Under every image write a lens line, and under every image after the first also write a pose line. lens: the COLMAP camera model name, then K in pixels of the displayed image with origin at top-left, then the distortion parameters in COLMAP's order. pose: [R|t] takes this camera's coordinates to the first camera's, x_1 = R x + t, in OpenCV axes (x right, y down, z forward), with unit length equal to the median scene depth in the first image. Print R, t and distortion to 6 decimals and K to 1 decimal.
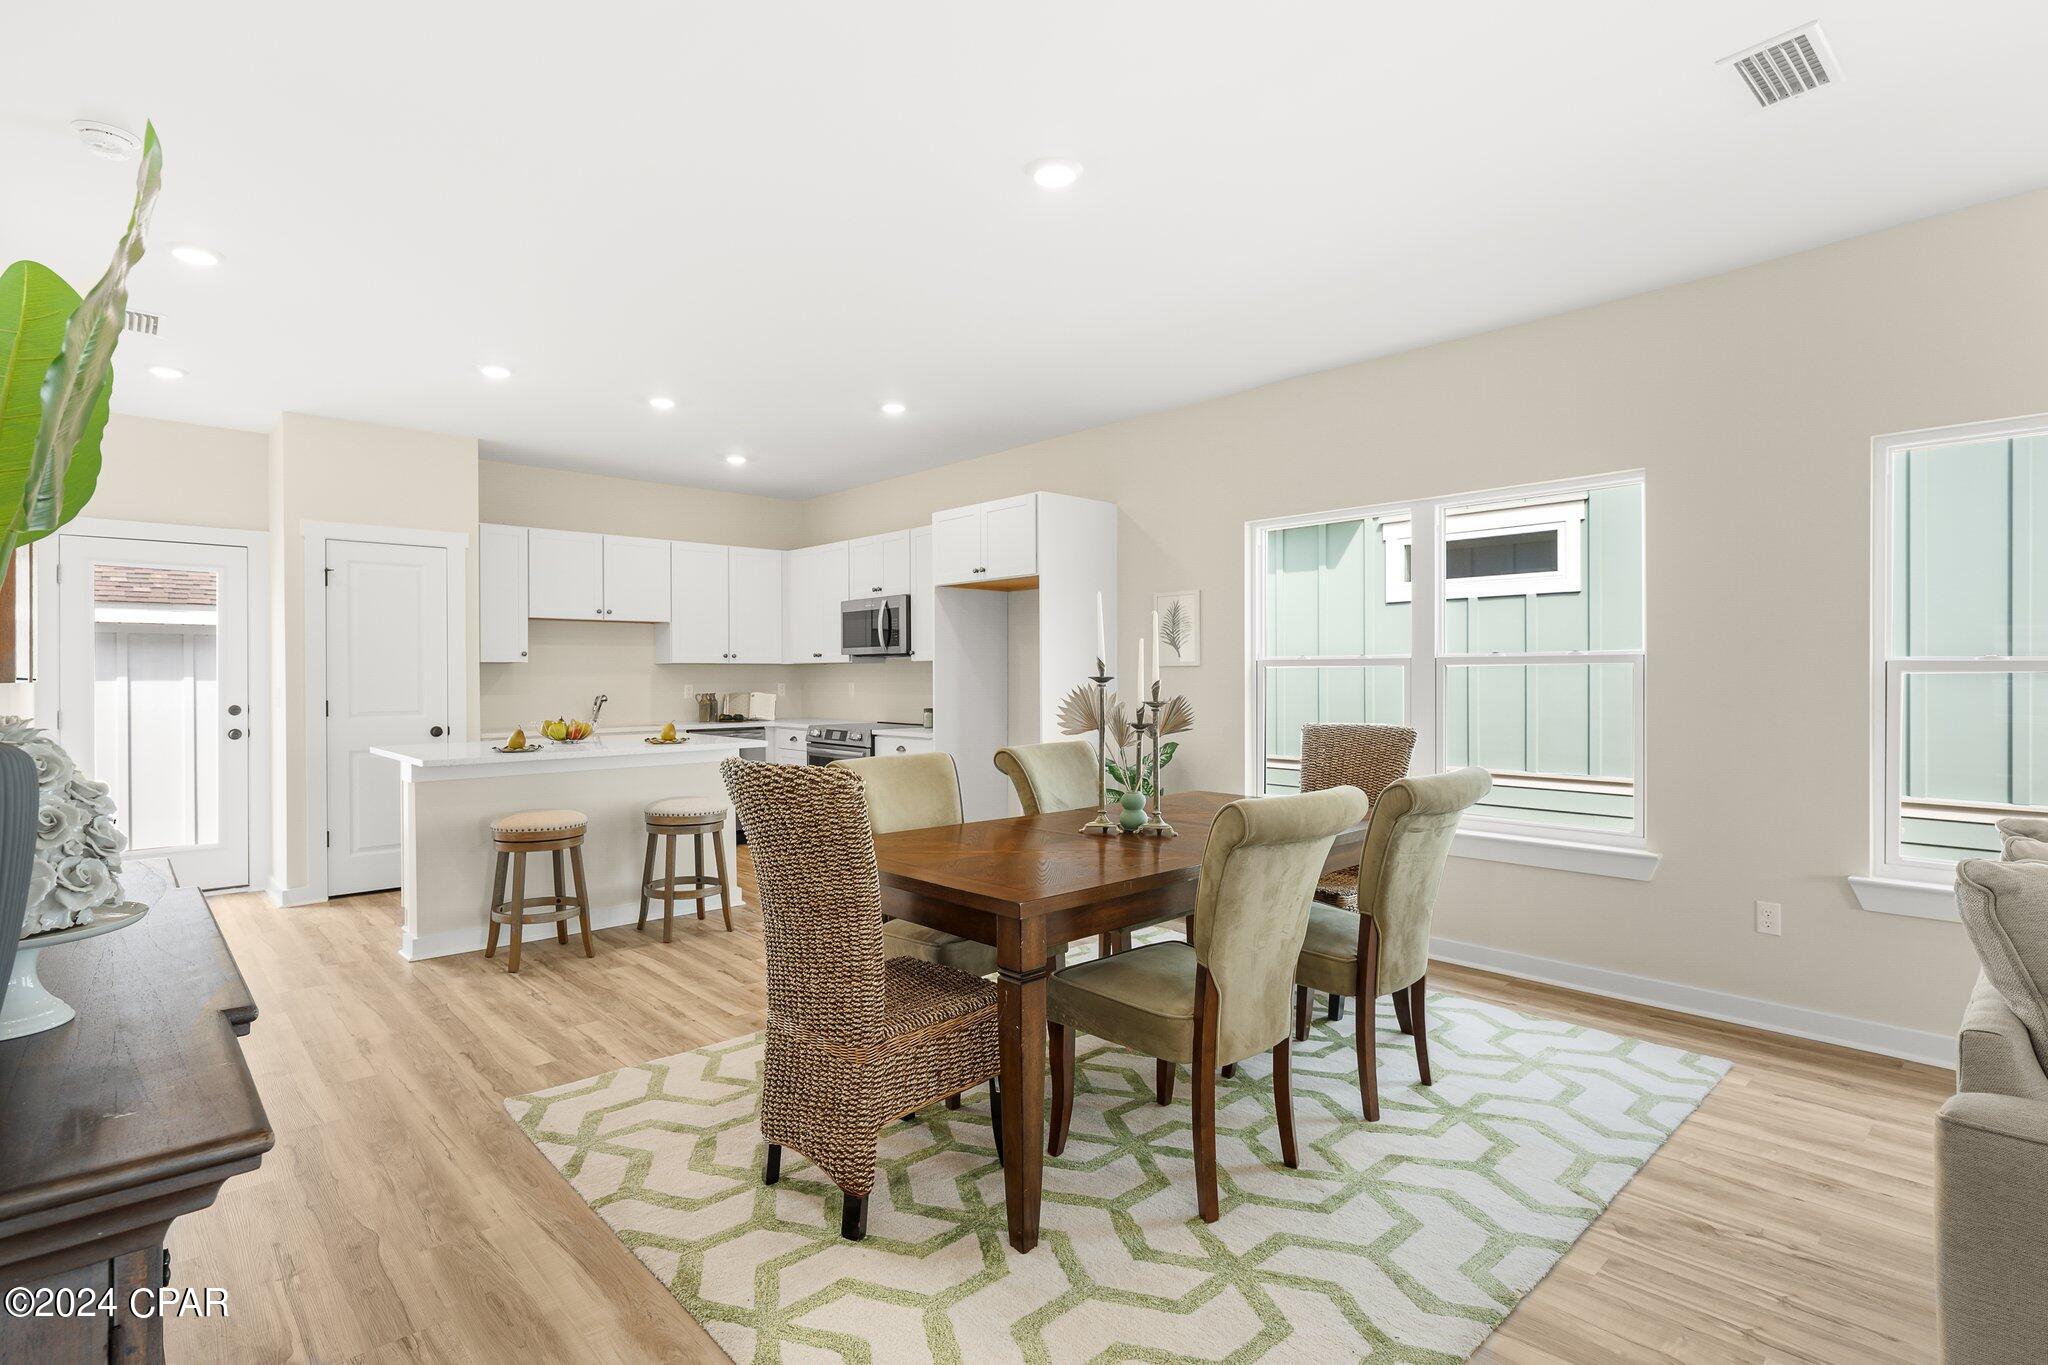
lens RADIAL K [[985.3, 0, 1014.7], [0, 985.3, 674.8], [0, 0, 1]] dist [-0.000498, -0.000220]
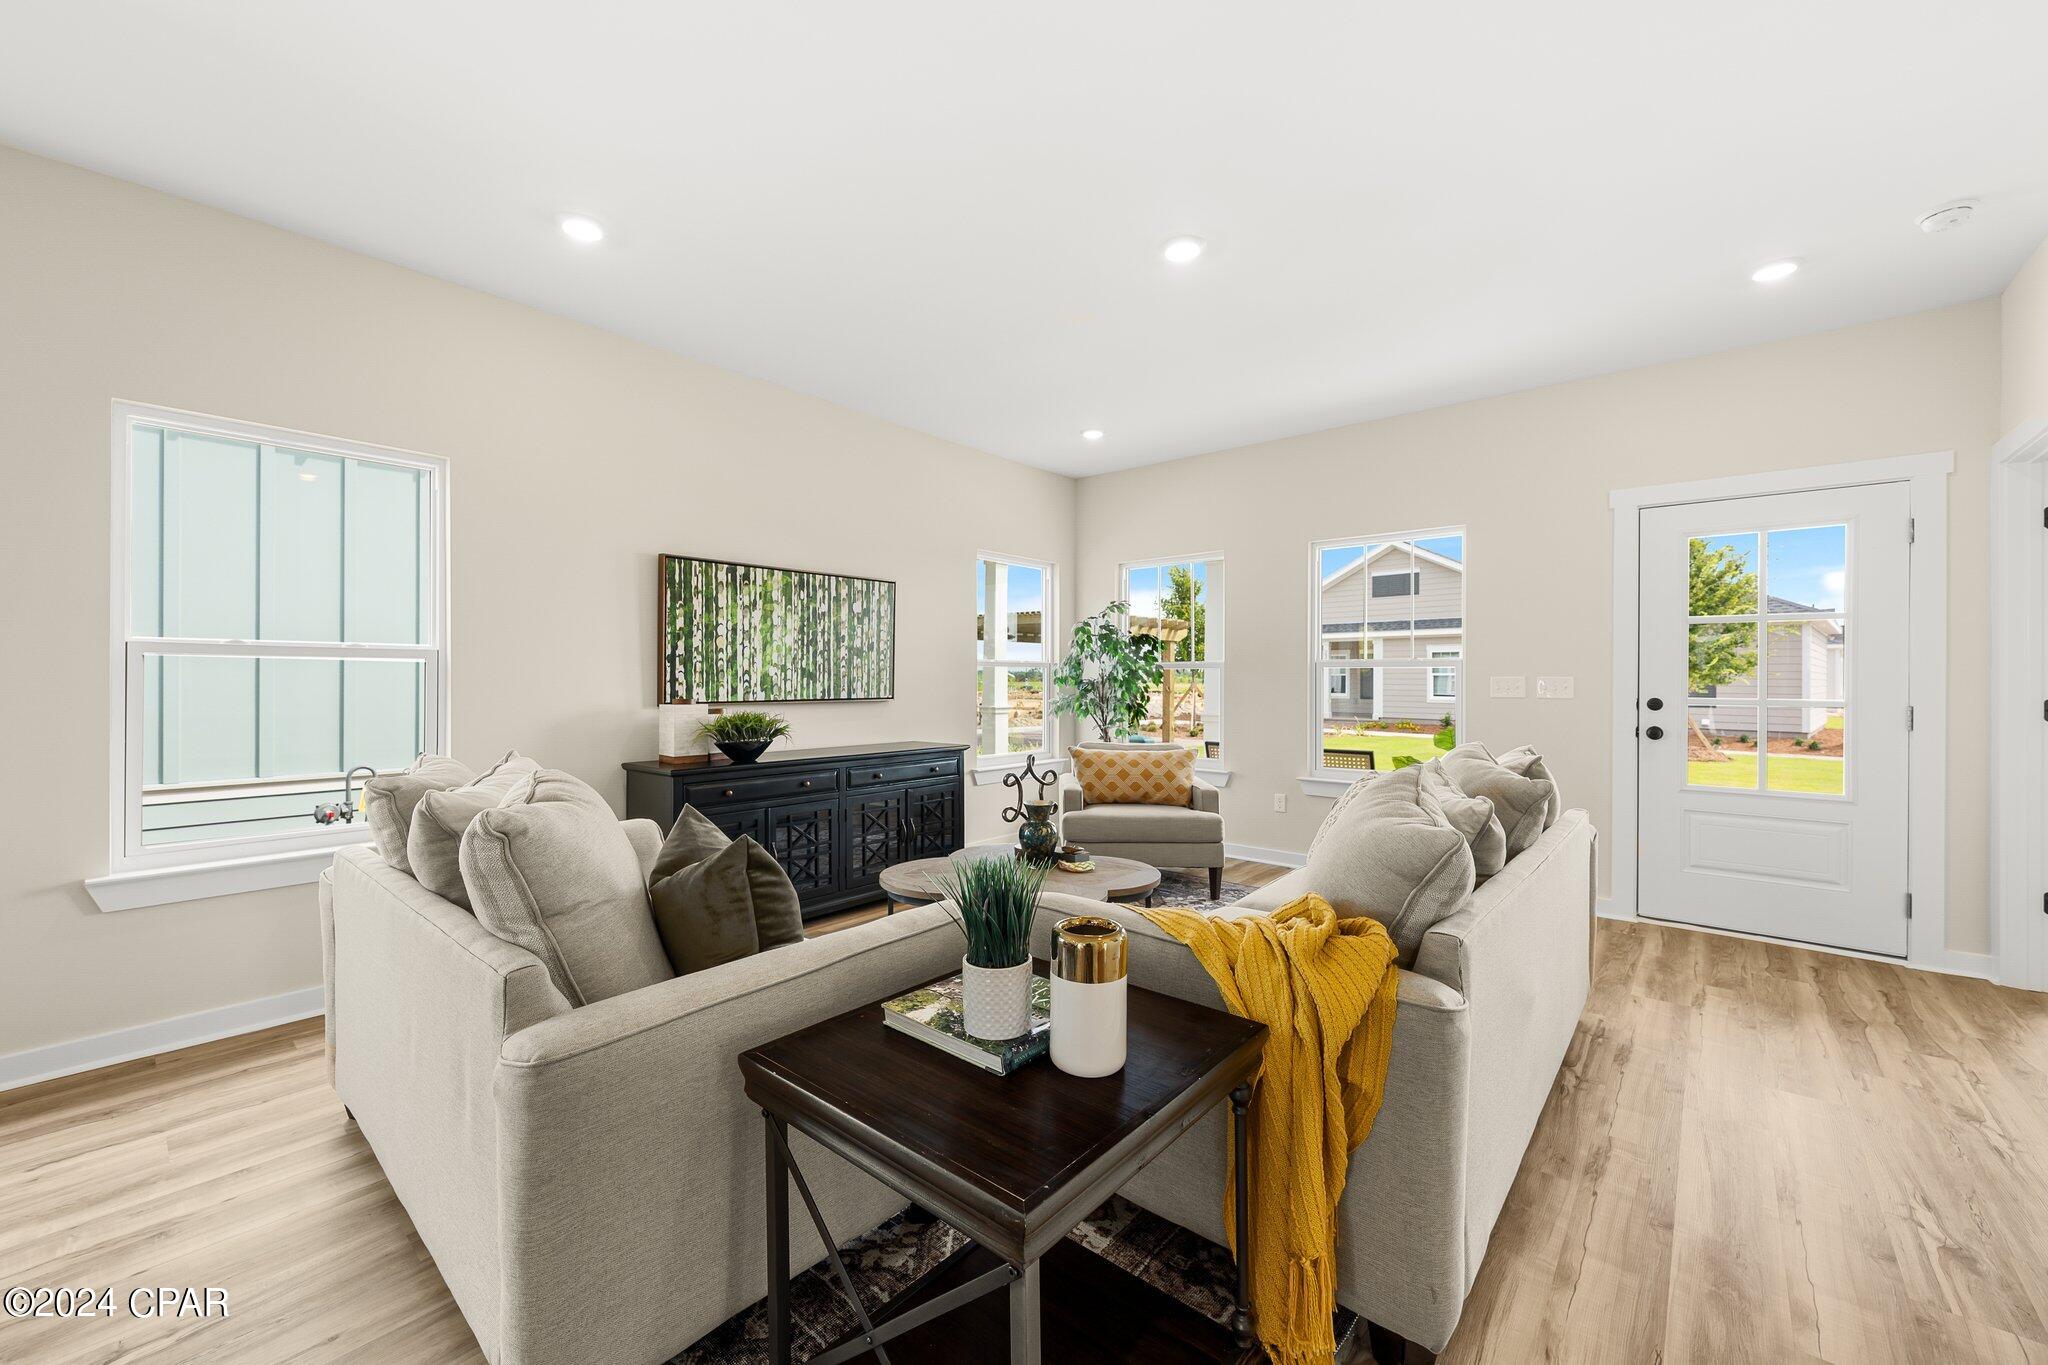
lens RADIAL K [[800.6, 0, 1018.4], [0, 800.6, 680.6], [0, 0, 1]] dist [-0.000477, 0.000016]
pose [[-0.113901, -0.000492, 0.993492, 0.028395], [-0.001676, 0.999999, 0.000303, 0.021654], [-0.993491, -0.001631, -0.113902, 0.241104]]
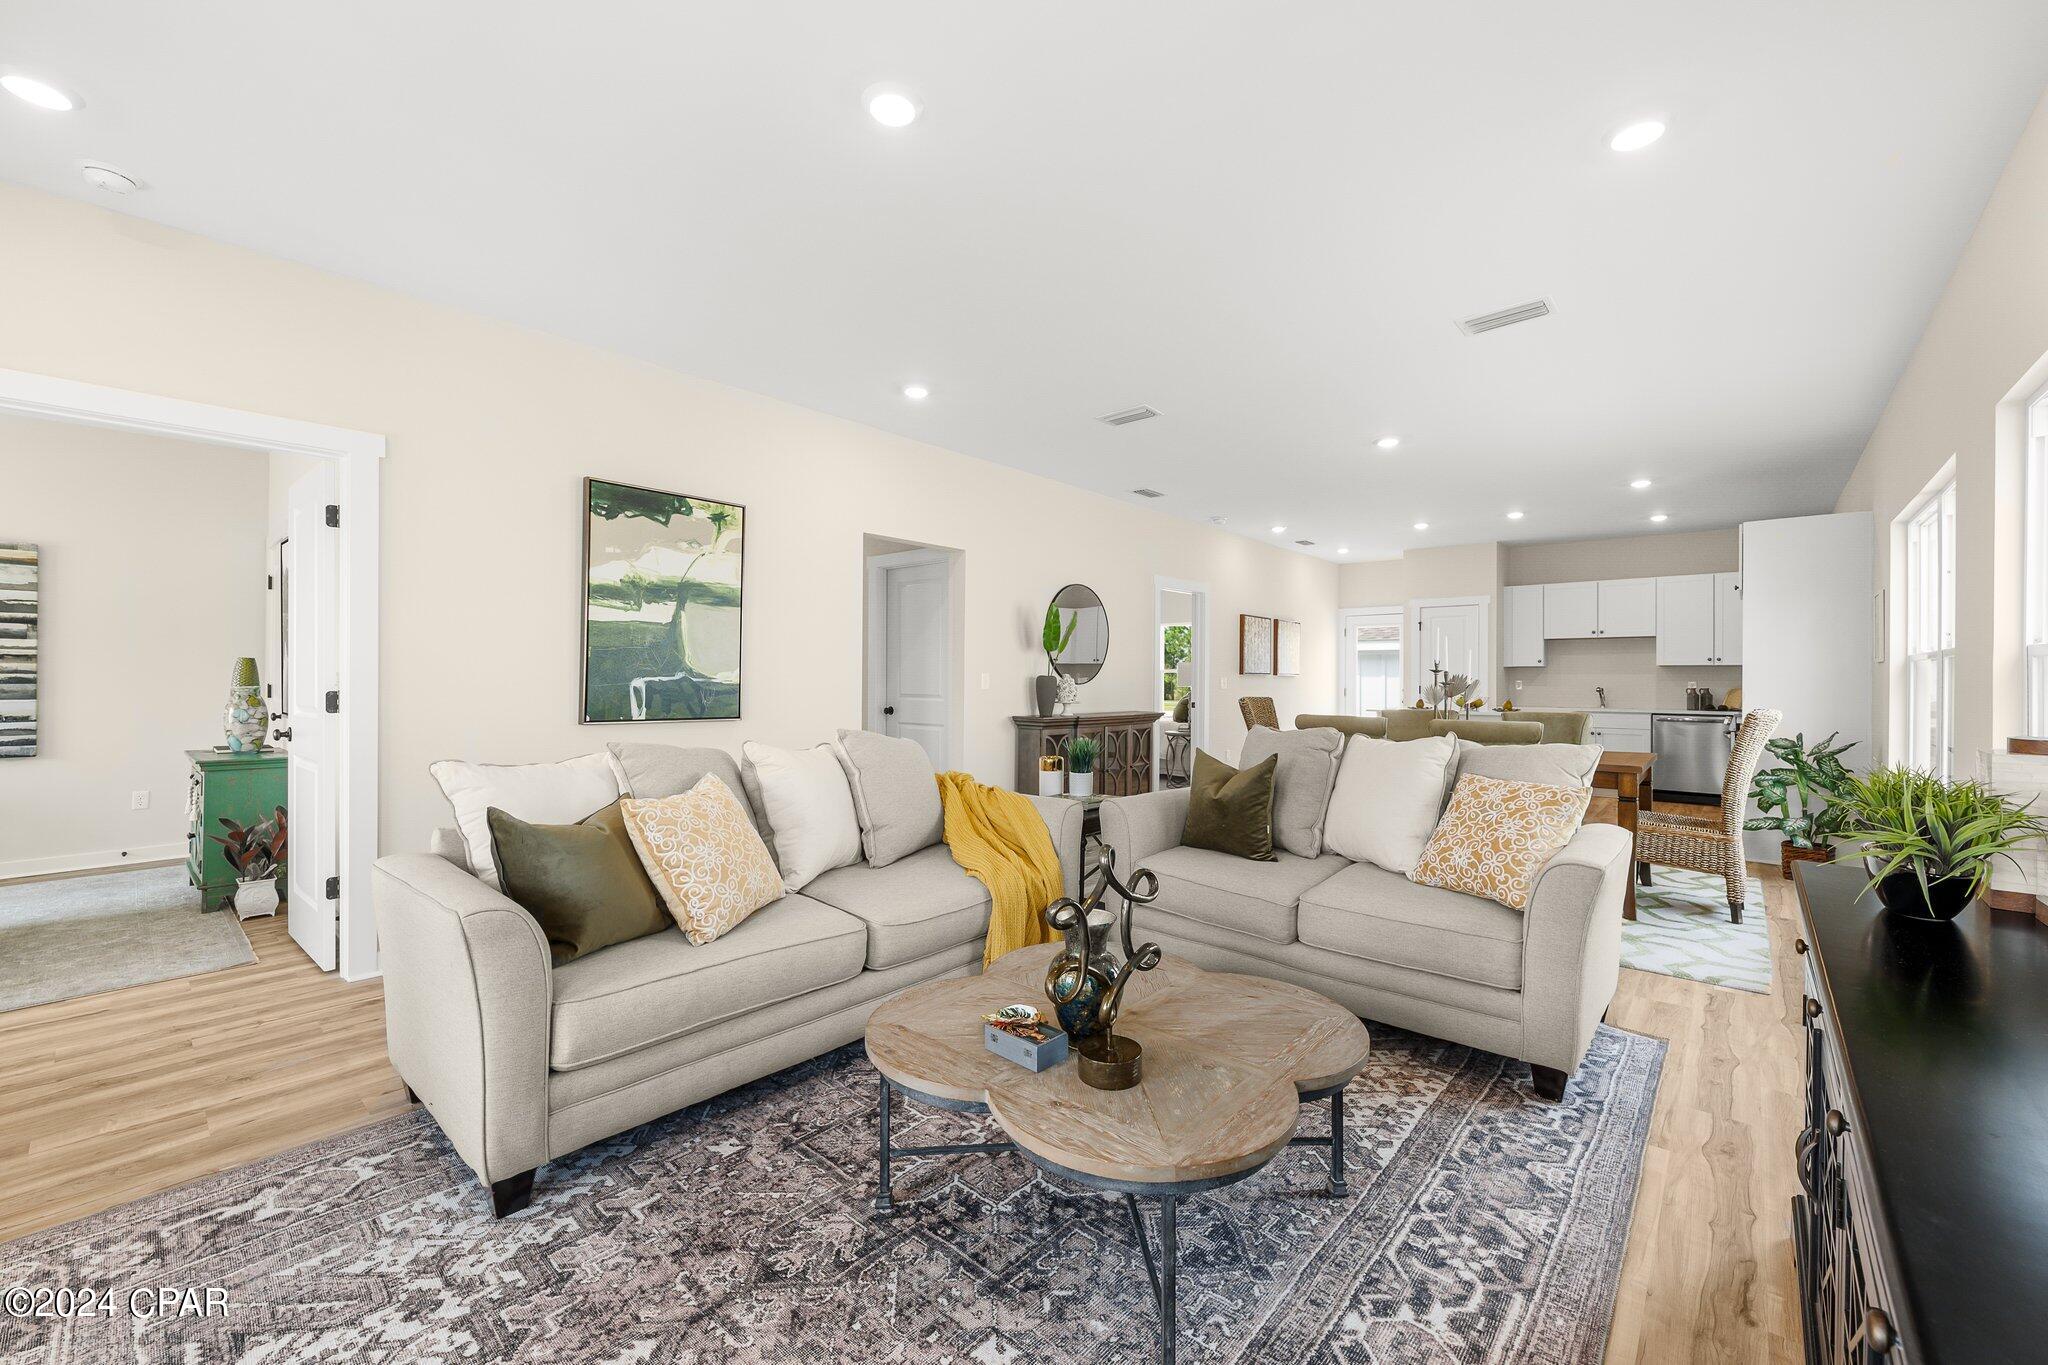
lens RADIAL K [[800.6, 0, 1018.2], [0, 800.6, 679.0], [0, 0, 1]] dist [-0.000477, 0.000016]
pose [[0.097571, 0.005895, -0.995211, 1.543681], [-0.007645, 0.999957, 0.005173, 0.016789], [0.995199, 0.007104, 0.097611, -0.000363]]
